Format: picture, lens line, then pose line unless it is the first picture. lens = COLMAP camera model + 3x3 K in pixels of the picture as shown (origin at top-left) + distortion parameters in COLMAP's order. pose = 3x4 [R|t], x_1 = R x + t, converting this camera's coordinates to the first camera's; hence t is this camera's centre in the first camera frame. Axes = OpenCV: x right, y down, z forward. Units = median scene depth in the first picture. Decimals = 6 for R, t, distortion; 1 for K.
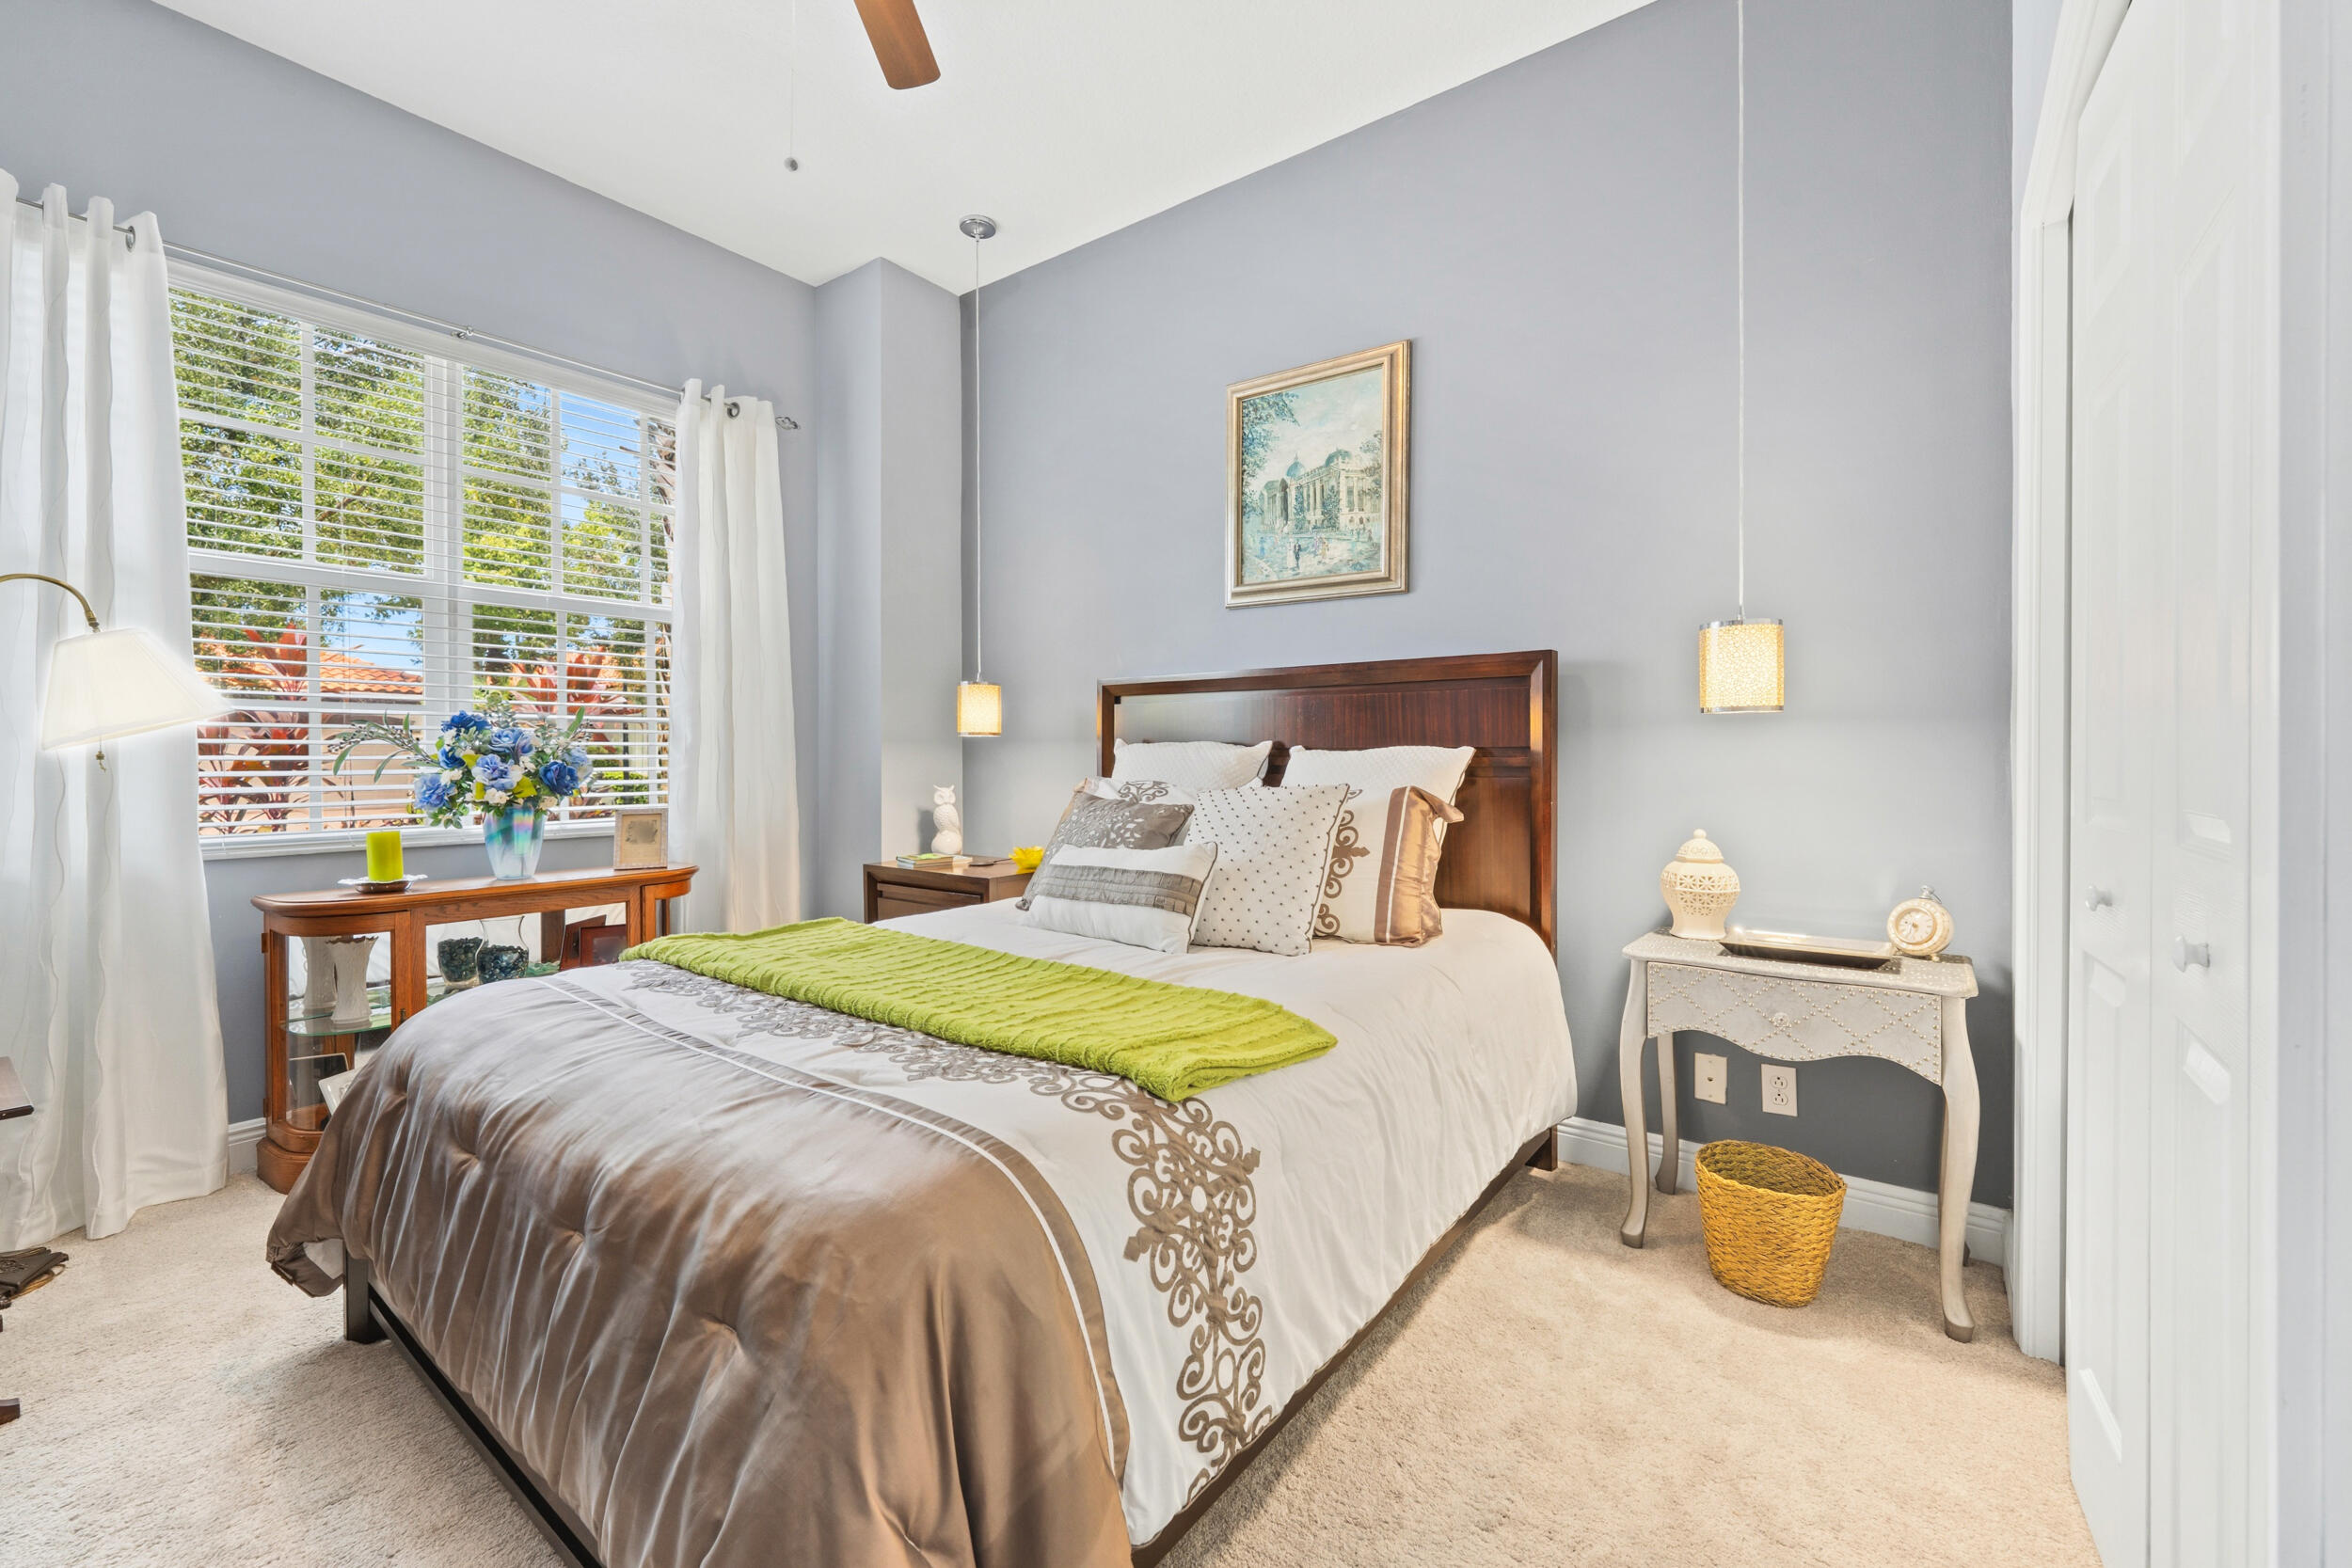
lens RADIAL K [[973.7, 0, 1167.0], [0, 973.7, 765.1], [0, 0, 1]] dist [-0.003098, -0.000379]
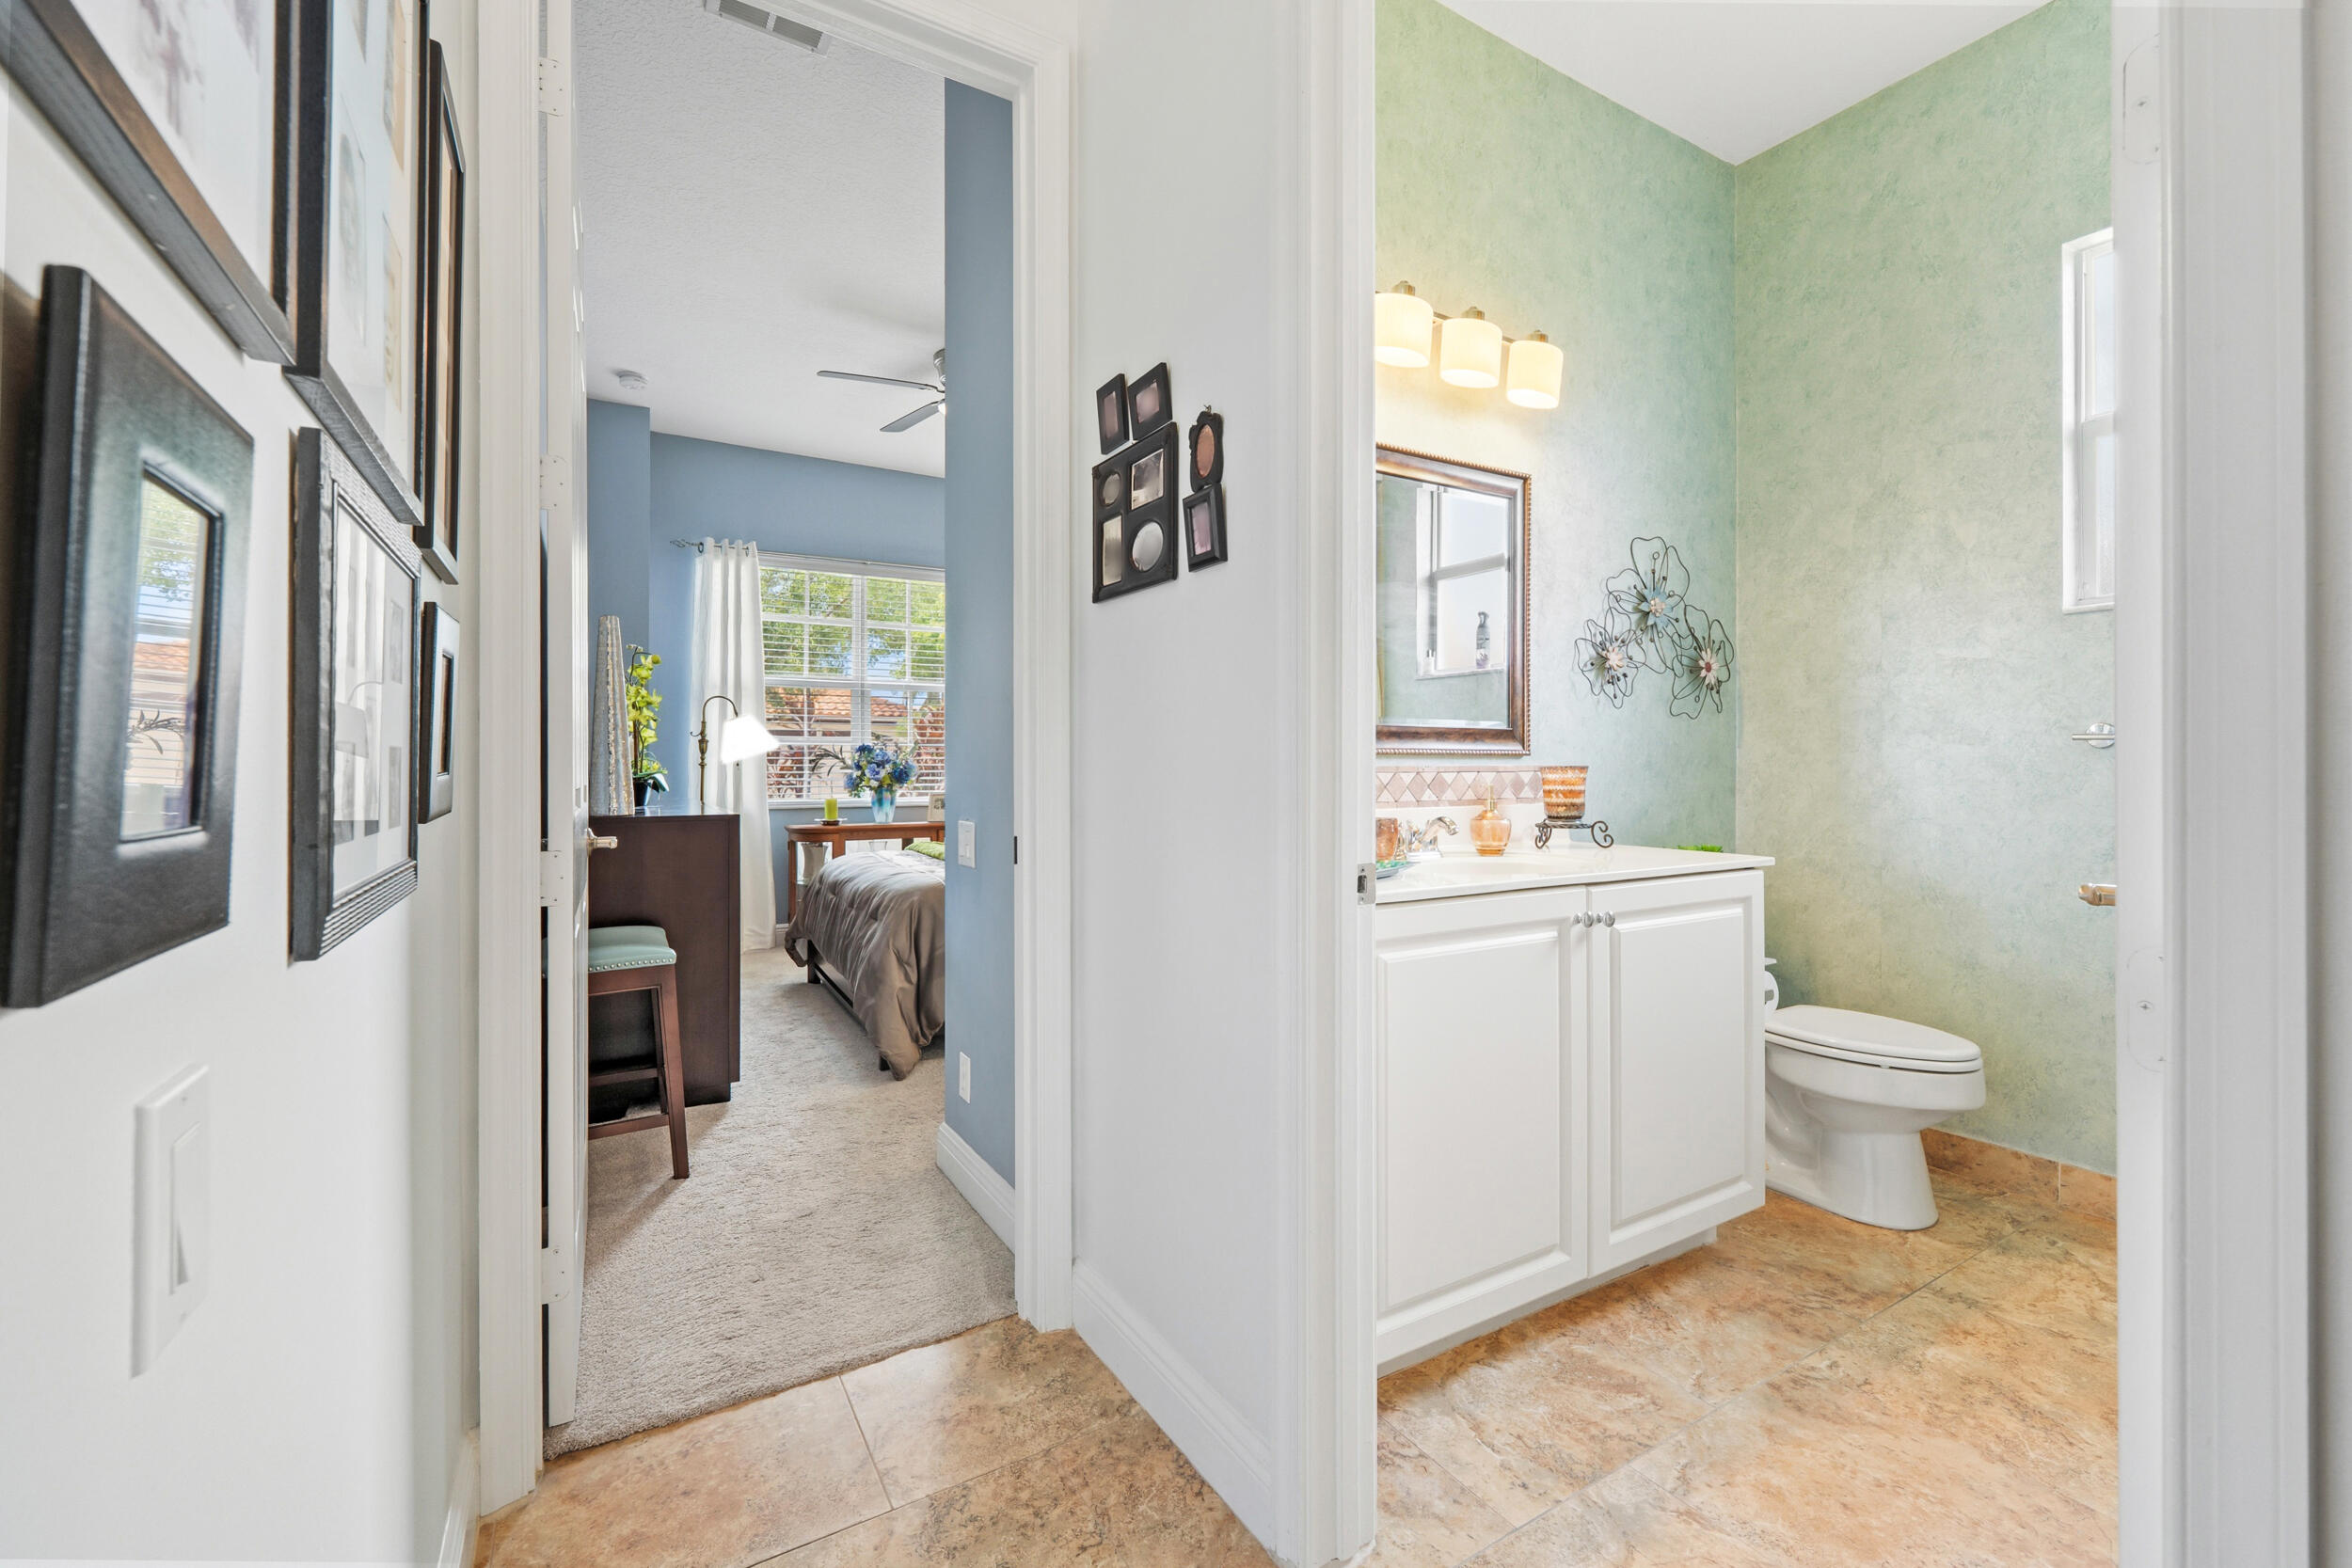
lens RADIAL K [[973.7, 0, 1181.9], [0, 973.7, 773.1], [0, 0, 1]] dist [-0.003098, -0.000379]
pose [[0.926891, 0.006116, -0.375282, 0.756626], [-0.007023, 0.999975, -0.001050, 0.006623], [0.375266, 0.003609, 0.926910, -0.748914]]
